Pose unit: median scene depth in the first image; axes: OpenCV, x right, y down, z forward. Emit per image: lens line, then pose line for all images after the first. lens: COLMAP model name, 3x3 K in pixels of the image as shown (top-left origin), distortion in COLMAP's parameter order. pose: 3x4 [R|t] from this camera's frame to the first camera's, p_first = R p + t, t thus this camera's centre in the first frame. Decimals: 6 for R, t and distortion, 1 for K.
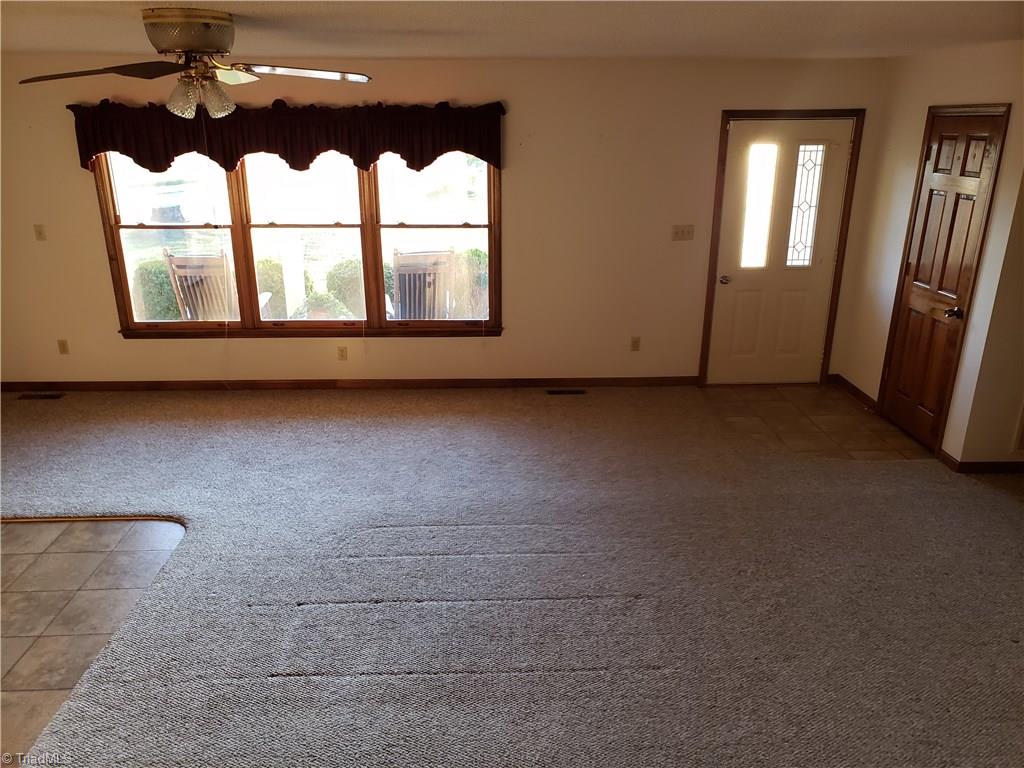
lens RADIAL K [[797.4, 0, 512.0], [0, 797.4, 384.0], [0, 0, 1]] dist [0.006482, 0.002995]
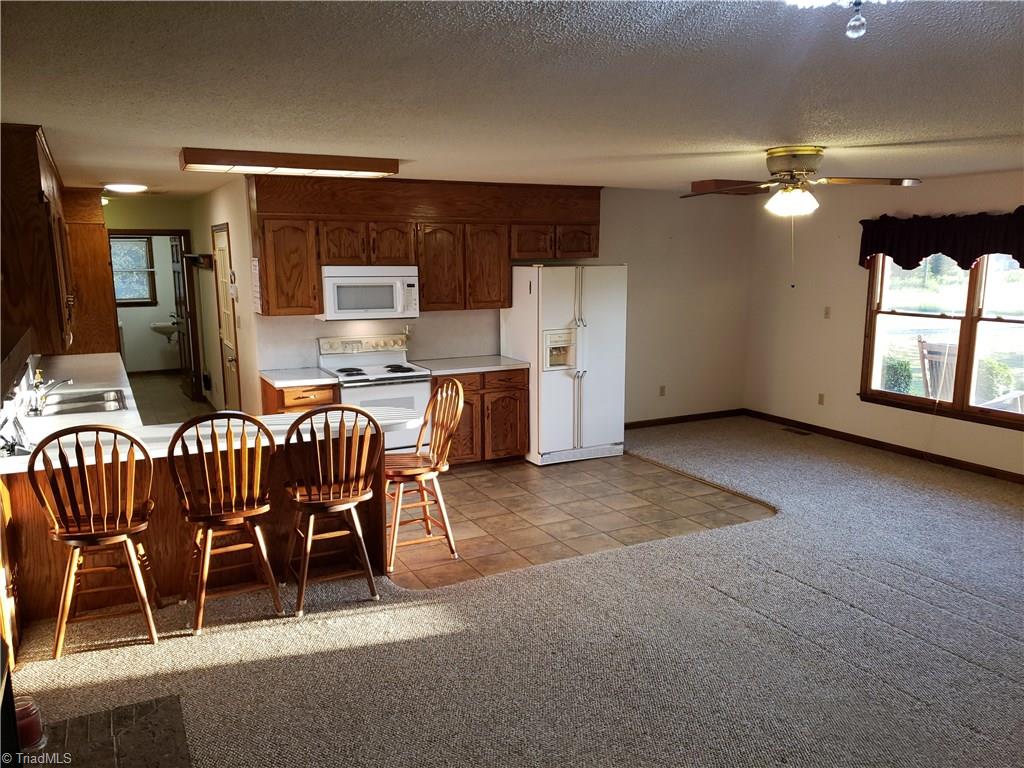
lens RADIAL K [[797.4, 0, 512.0], [0, 797.4, 384.0], [0, 0, 1]] dist [0.006482, 0.002995]
pose [[0.416493, 0.141534, -0.898054, 0.426116], [-0.275726, 0.960947, 0.023572, 0.041417], [0.866319, 0.237800, 0.439252, -0.020055]]
